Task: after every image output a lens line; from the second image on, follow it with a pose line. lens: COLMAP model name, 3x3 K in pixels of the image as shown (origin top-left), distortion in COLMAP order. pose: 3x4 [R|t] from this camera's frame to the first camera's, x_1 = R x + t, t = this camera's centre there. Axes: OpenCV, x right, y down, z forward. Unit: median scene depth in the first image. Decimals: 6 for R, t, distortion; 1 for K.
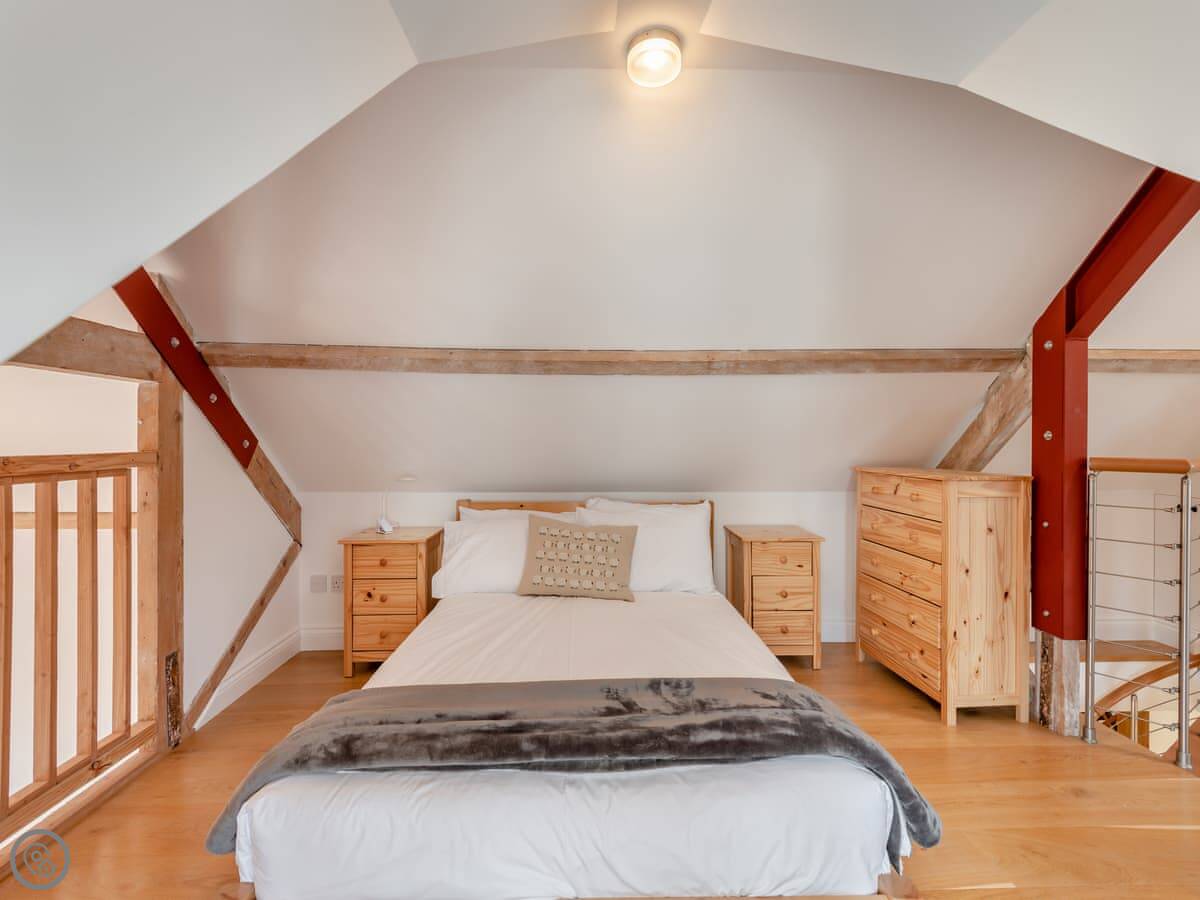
lens RADIAL K [[551.8, 0, 600.0], [0, 551.8, 450.0], [0, 0, 1]] dist [0.001154, 0.000019]
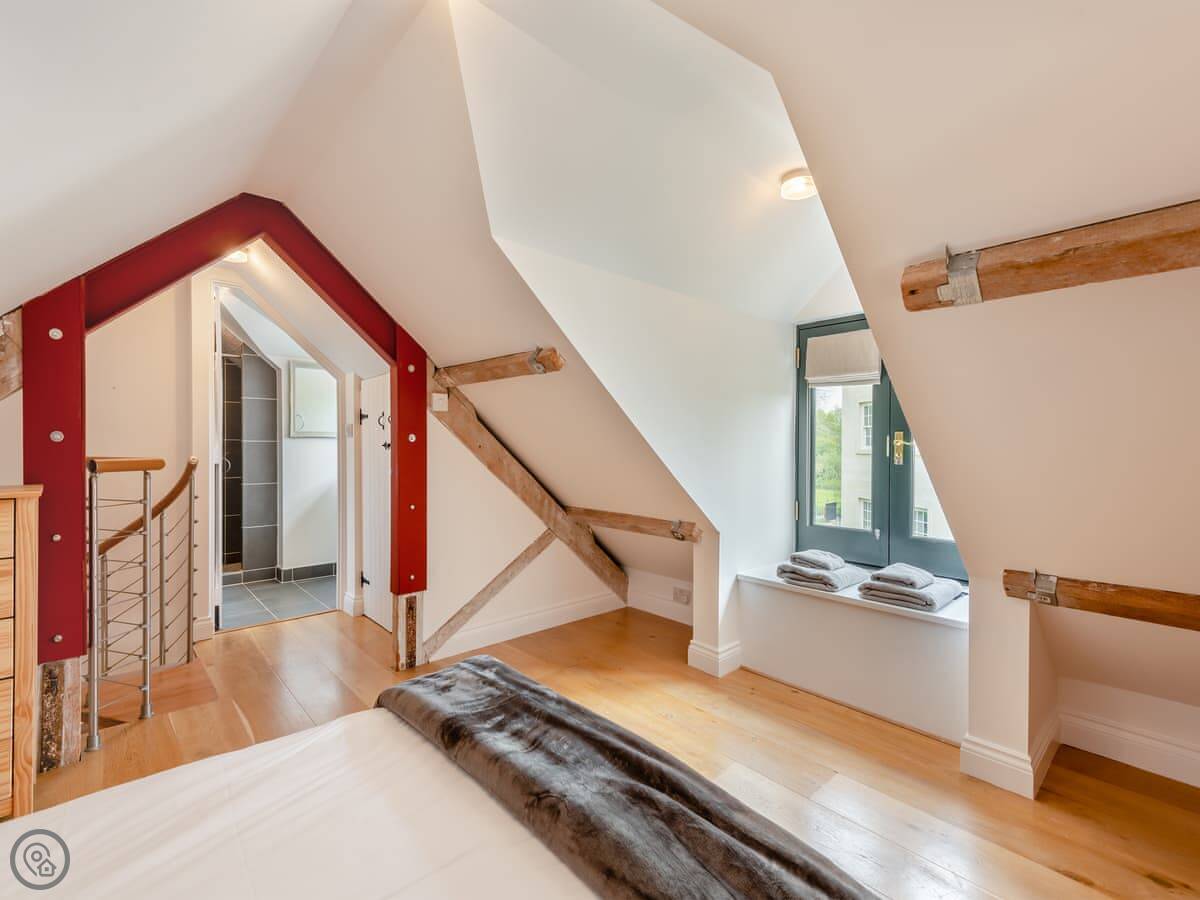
lens RADIAL K [[551.8, 0, 600.0], [0, 551.8, 450.0], [0, 0, 1]] dist [0.001154, 0.000019]
pose [[-0.638378, -0.014620, 0.769584, -0.414974], [0.008221, 0.999633, 0.025810, -0.020023], [-0.769679, 0.022803, -0.638024, 0.888531]]
